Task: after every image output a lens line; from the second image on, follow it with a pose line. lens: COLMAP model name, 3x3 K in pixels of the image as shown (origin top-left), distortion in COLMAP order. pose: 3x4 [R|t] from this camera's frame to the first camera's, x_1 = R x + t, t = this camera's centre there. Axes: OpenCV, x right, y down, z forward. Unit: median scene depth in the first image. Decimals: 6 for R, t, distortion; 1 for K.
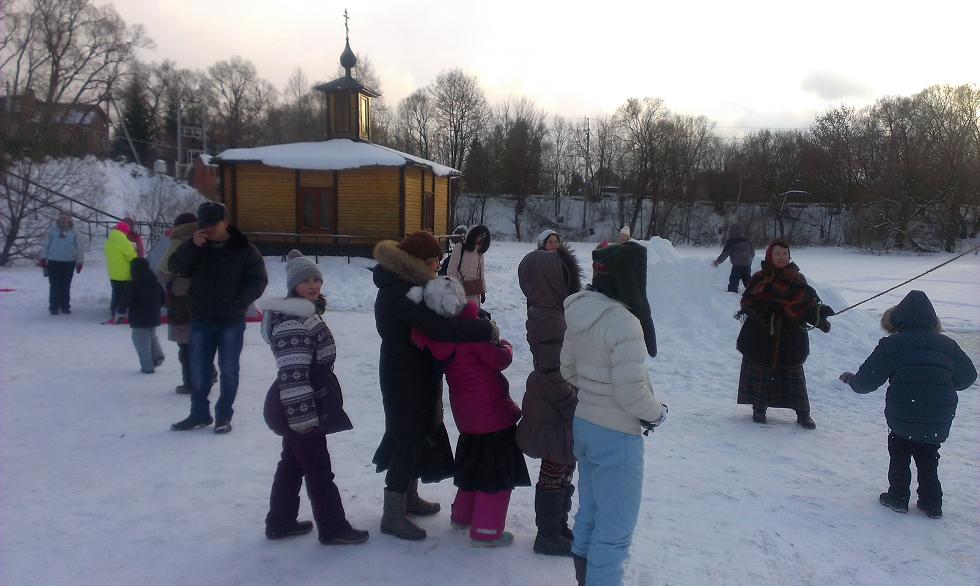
lens RADIAL K [[799.2, 0, 466.6], [0, 799.2, 291.0], [0, 0, 1]] dist [0.165591, -0.260462]
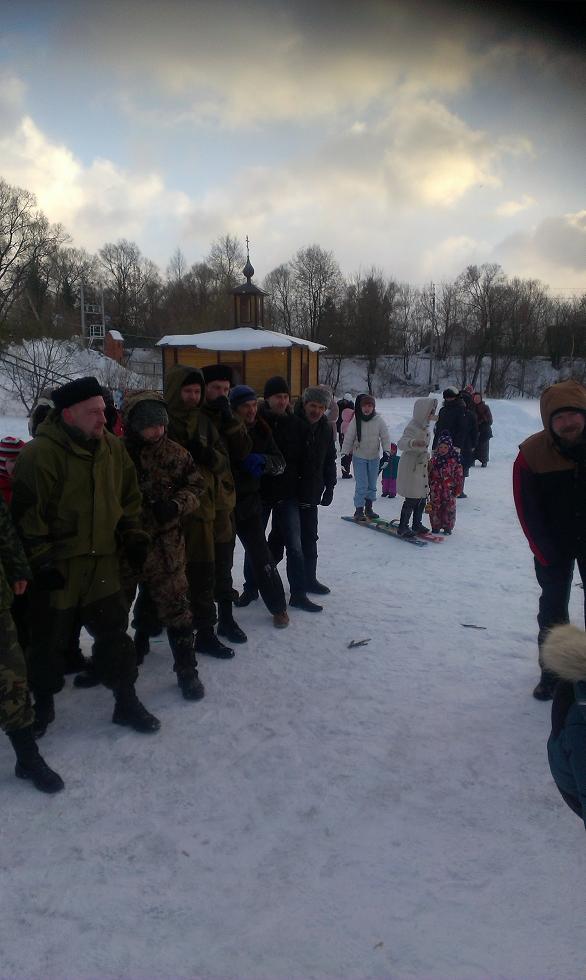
lens RADIAL K [[783.4, 0, 293.0], [0, 783.4, 490.0], [0, 0, 1]] dist [0.186452, -0.290982]
pose [[0.999267, -0.013304, -0.035898, -0.006755], [0.015195, 0.998483, 0.052919, 0.008146], [0.035139, -0.053426, 0.997953, -0.123575]]
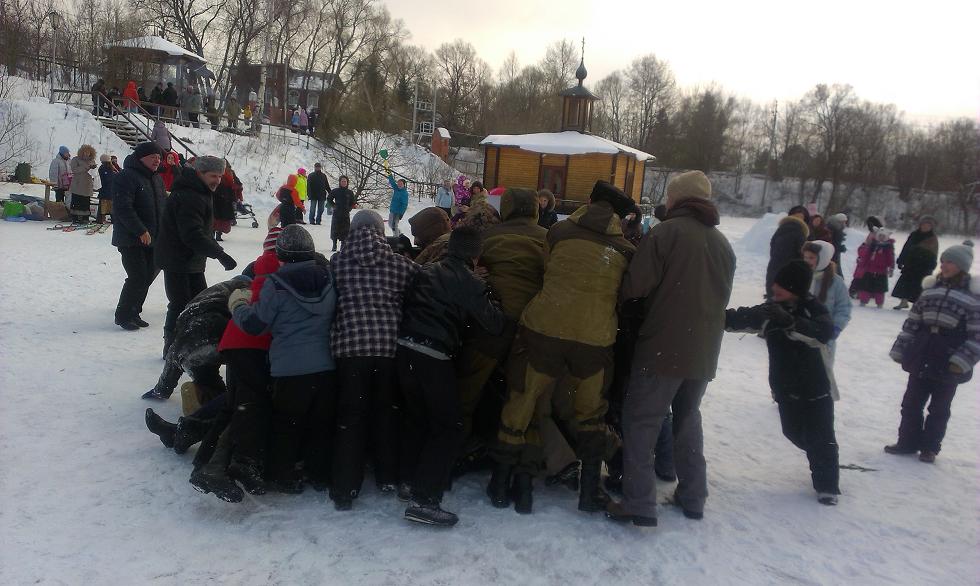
lens RADIAL K [[783.2, 0, 490.0], [0, 783.2, 293.0], [0, 0, 1]] dist [0.168619, -0.270753]
pose [[0.980152, 0.084469, -0.179354, -0.007217], [-0.076021, 0.995671, 0.053479, 0.008221], [0.183094, -0.038782, 0.982330, -0.111929]]
